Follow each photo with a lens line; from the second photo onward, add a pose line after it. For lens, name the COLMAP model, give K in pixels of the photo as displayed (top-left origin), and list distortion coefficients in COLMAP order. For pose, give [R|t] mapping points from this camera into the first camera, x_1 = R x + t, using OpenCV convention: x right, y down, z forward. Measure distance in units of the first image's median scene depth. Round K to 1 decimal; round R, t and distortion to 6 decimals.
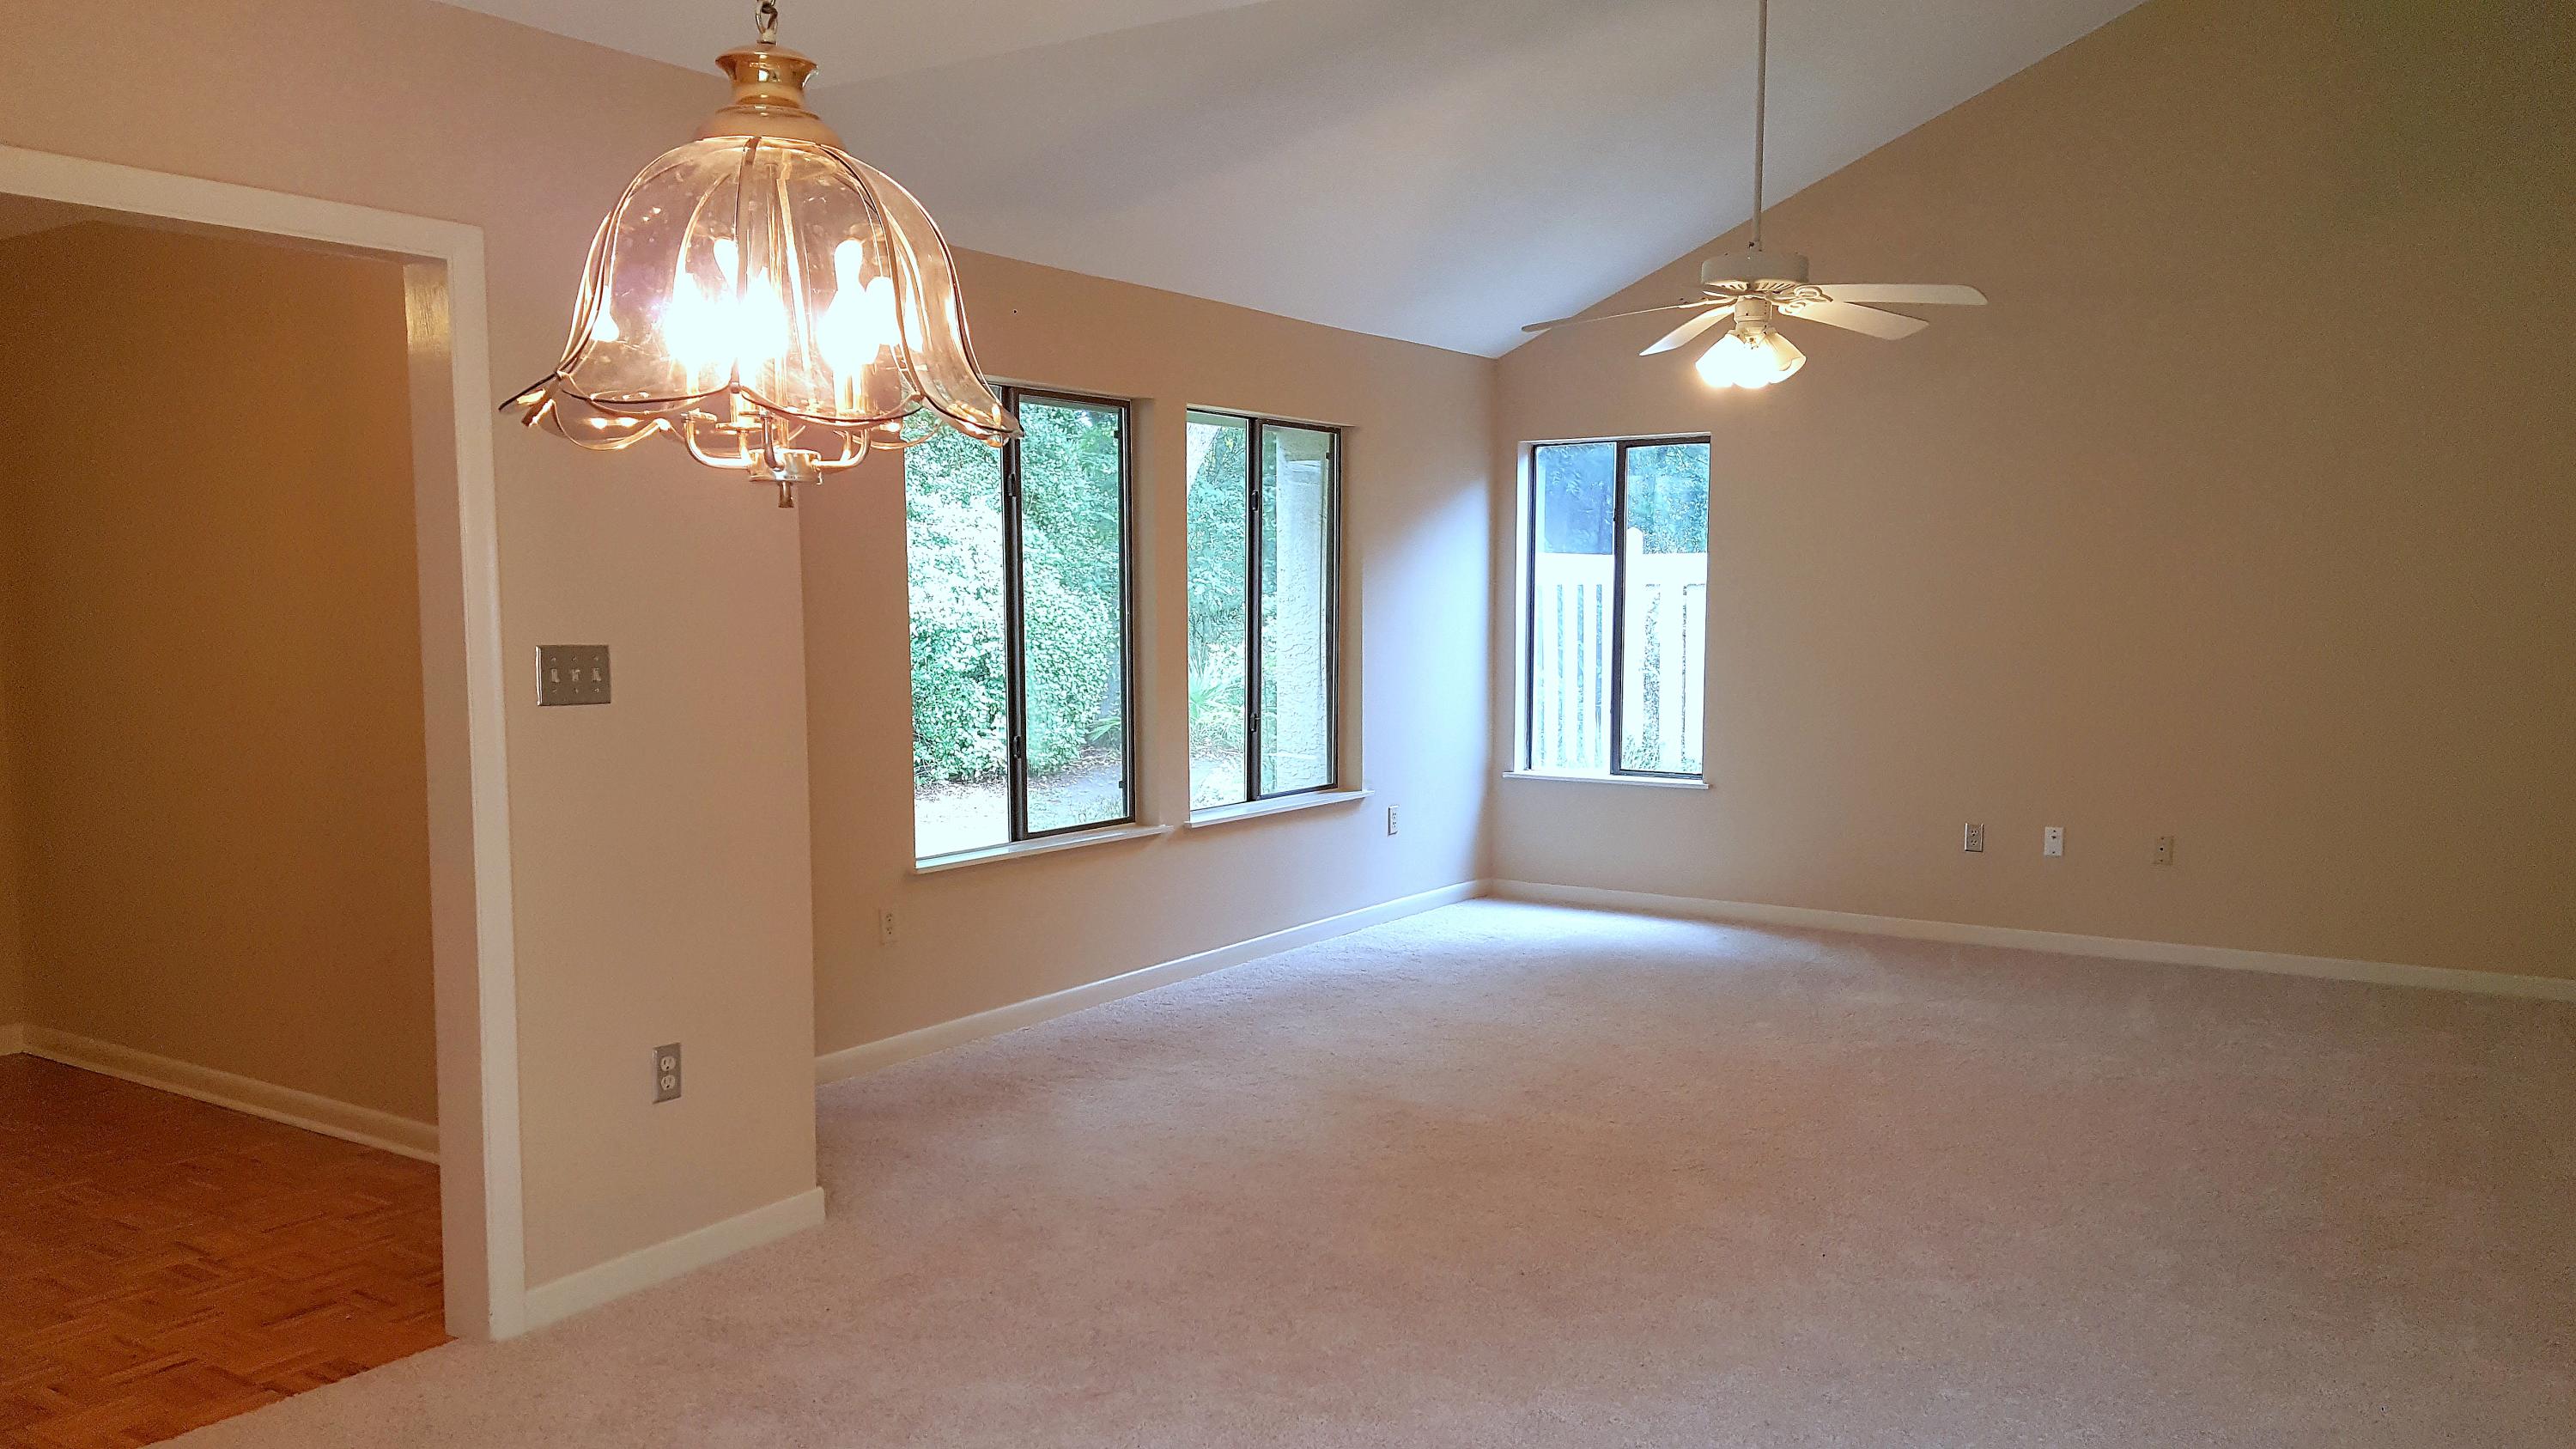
lens RADIAL K [[1901.0, 0, 1283.0], [0, 1901.0, 783.8], [0, 0, 1]] dist [0.144094, -0.217082]
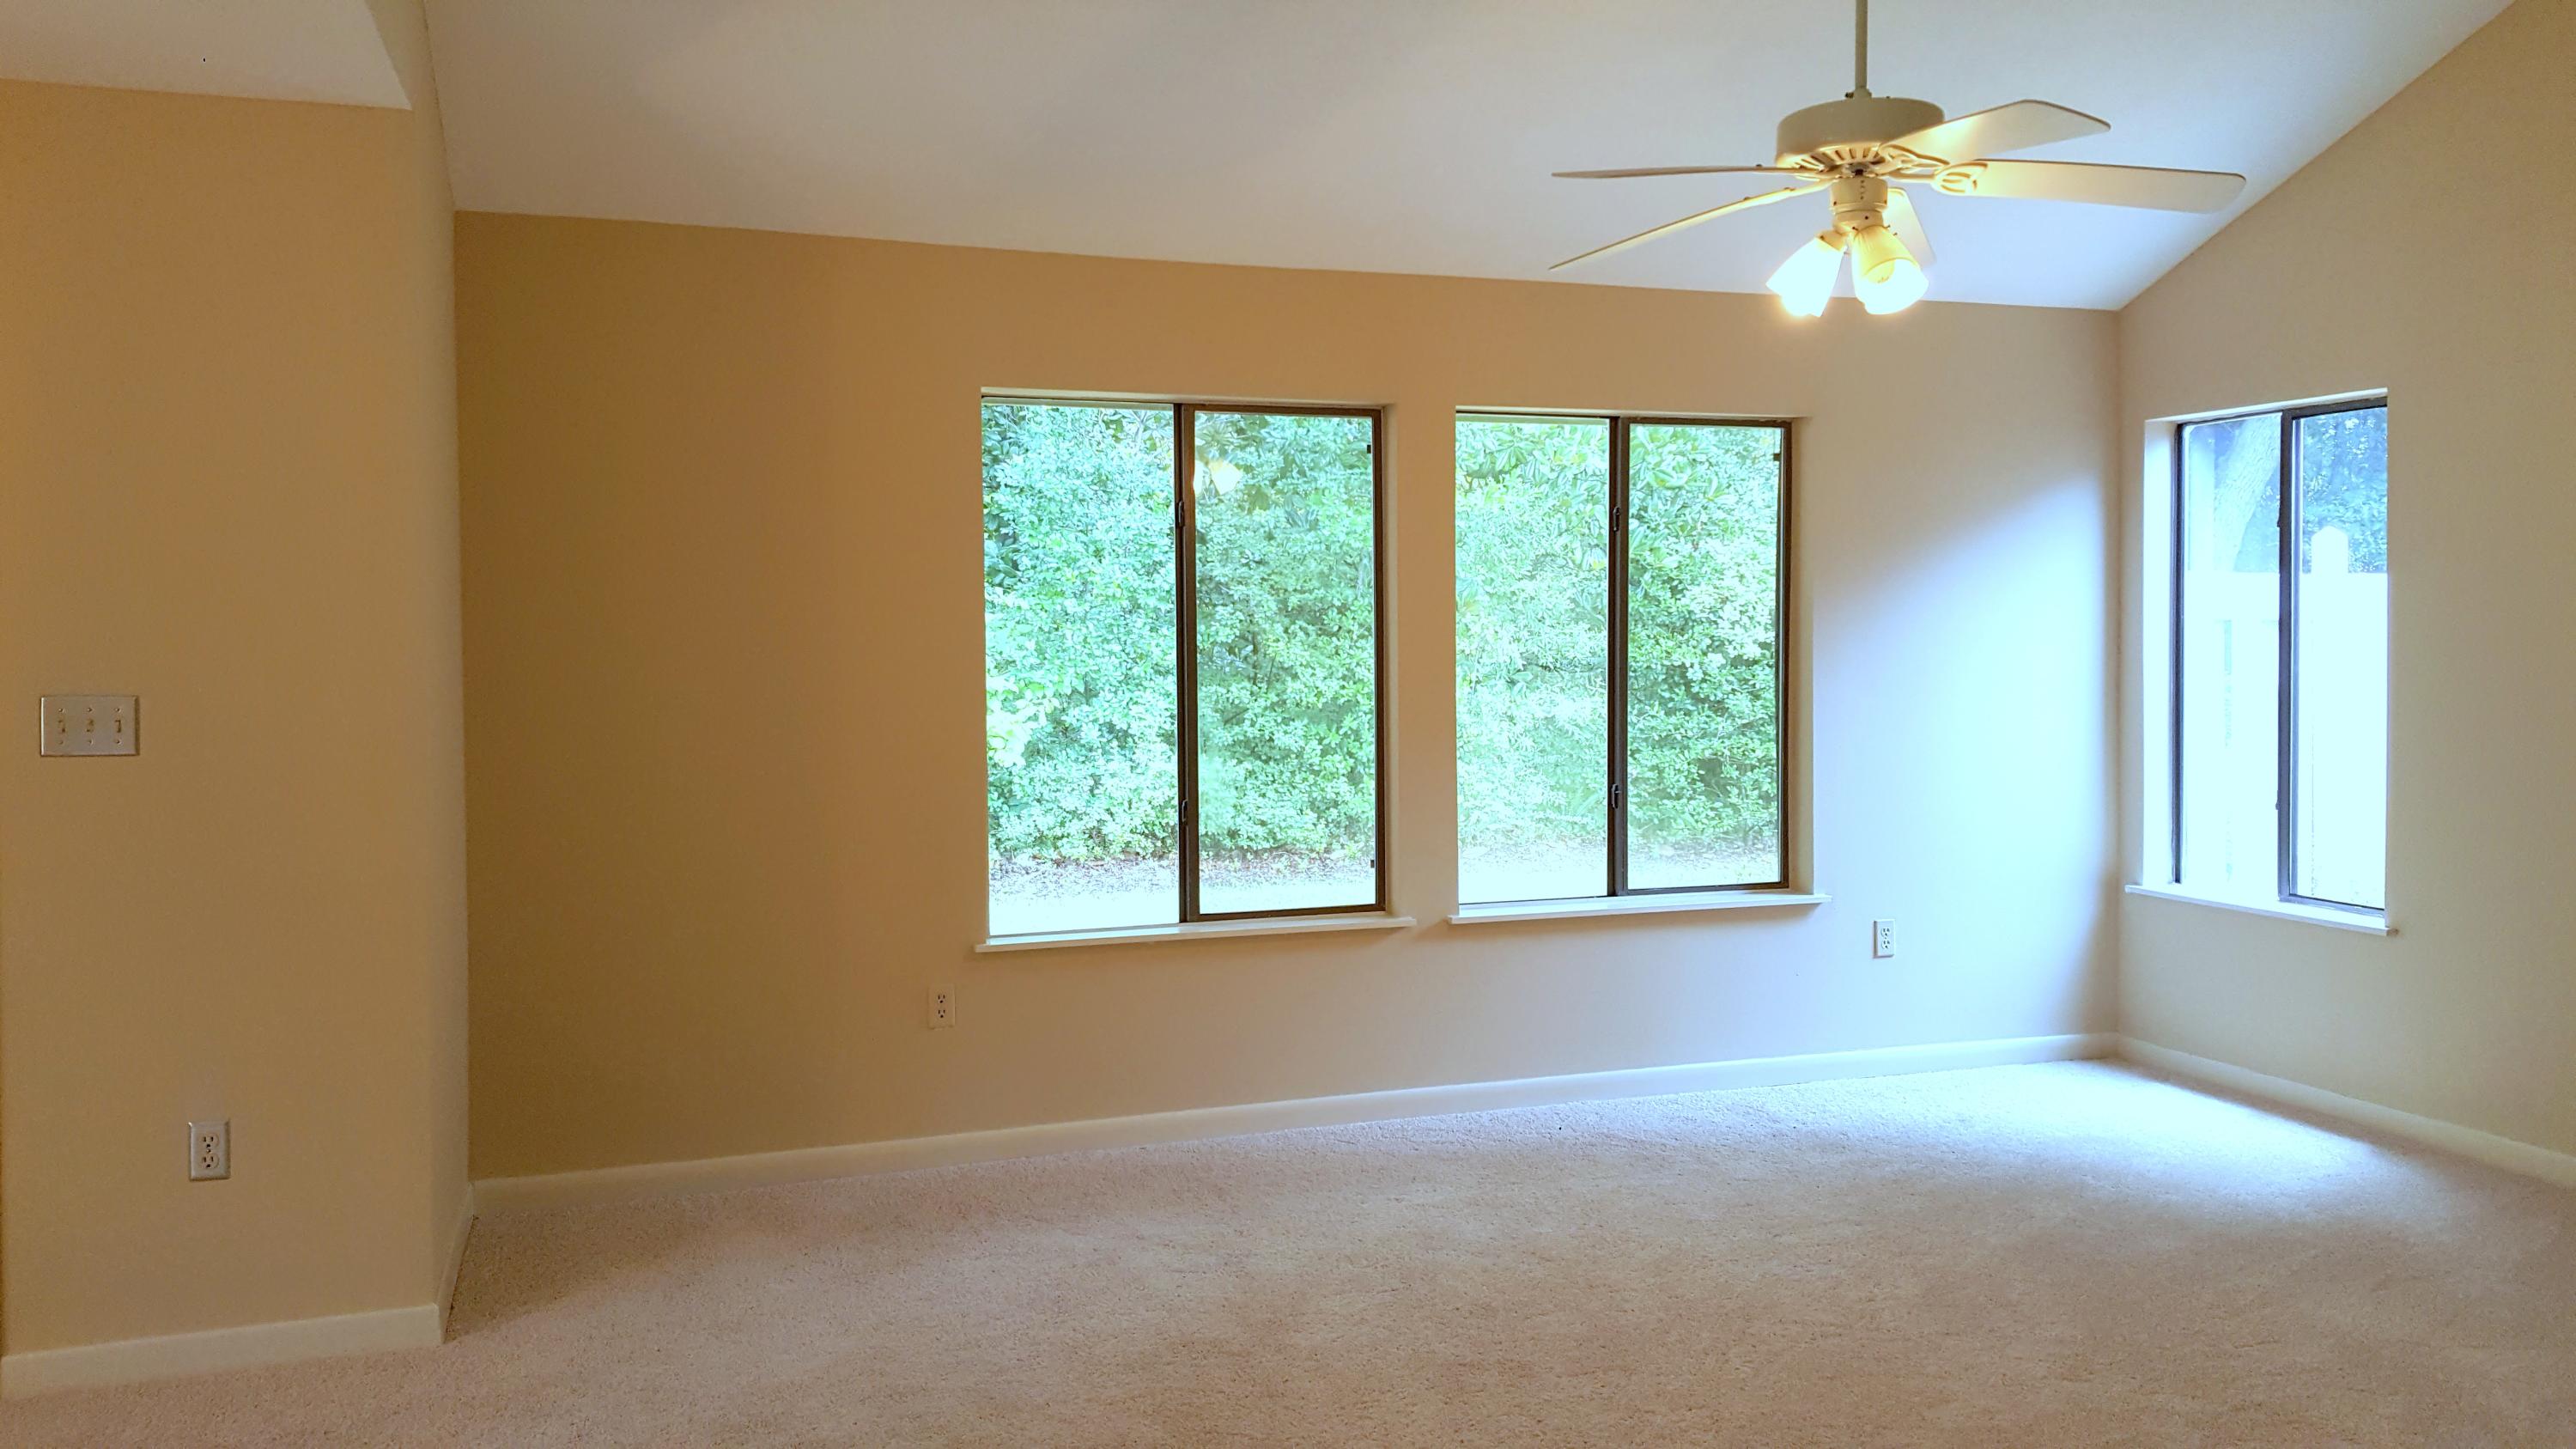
lens RADIAL K [[1895.9, 0, 1404.6], [0, 1895.9, 724.1], [0, 0, 1]] dist [0.217293, -0.412205]
pose [[0.810913, 0.034019, -0.584177, 0.359022], [-0.060252, 0.997857, -0.025528, -0.035187], [0.582057, 0.055899, 0.811224, 0.289618]]
